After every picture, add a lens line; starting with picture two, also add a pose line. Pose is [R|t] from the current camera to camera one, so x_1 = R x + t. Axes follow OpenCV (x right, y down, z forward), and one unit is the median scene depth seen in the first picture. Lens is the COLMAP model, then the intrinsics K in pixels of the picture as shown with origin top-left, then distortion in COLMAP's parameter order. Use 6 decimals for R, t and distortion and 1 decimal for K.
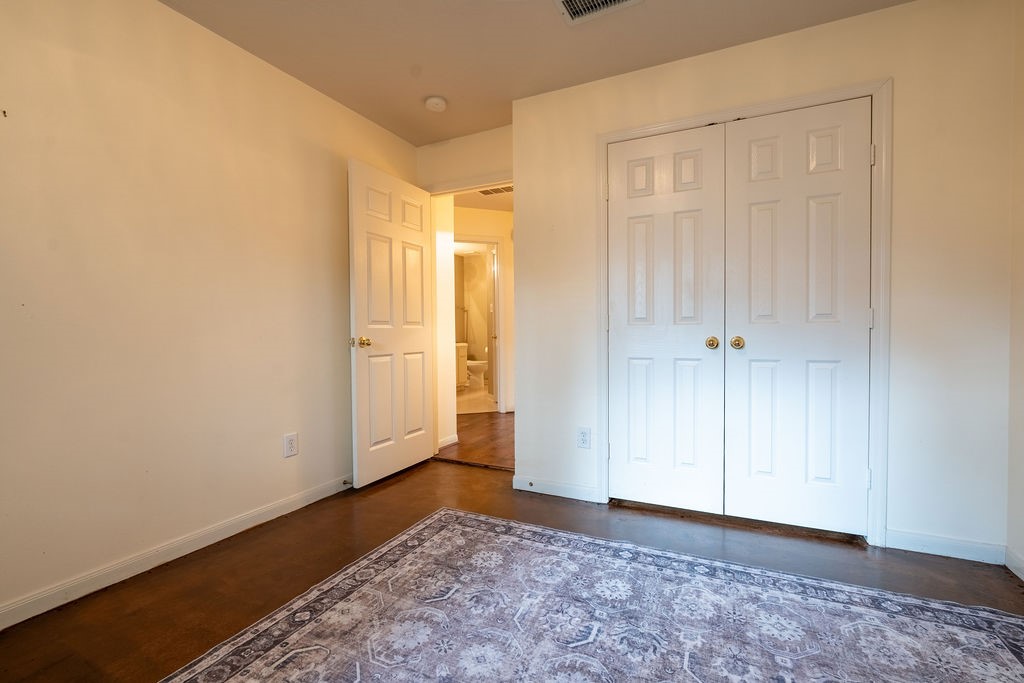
lens RADIAL K [[459.6, 0, 513.3], [0, 459.6, 340.6], [0, 0, 1]] dist [-0.000968, 0.000332]
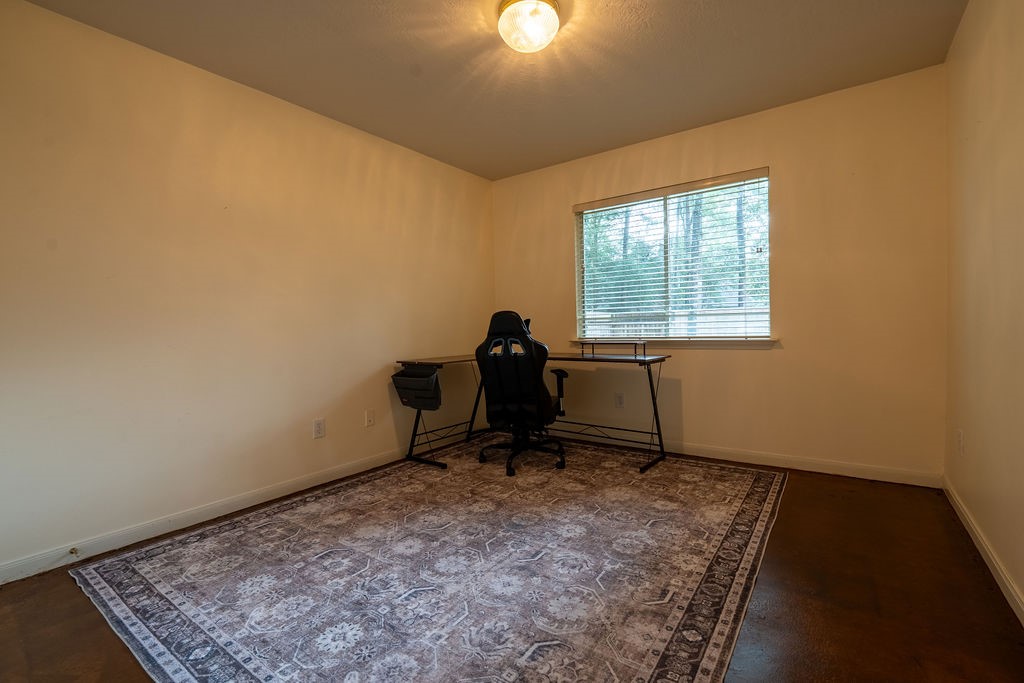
lens RADIAL K [[459.6, 0, 513.3], [0, 459.6, 340.6], [0, 0, 1]] dist [-0.000968, 0.000332]
pose [[-0.984671, 0.028868, 0.172016, -0.277795], [0.037041, 0.998323, 0.044497, -0.032877], [-0.170443, 0.050187, -0.984089, 1.879274]]
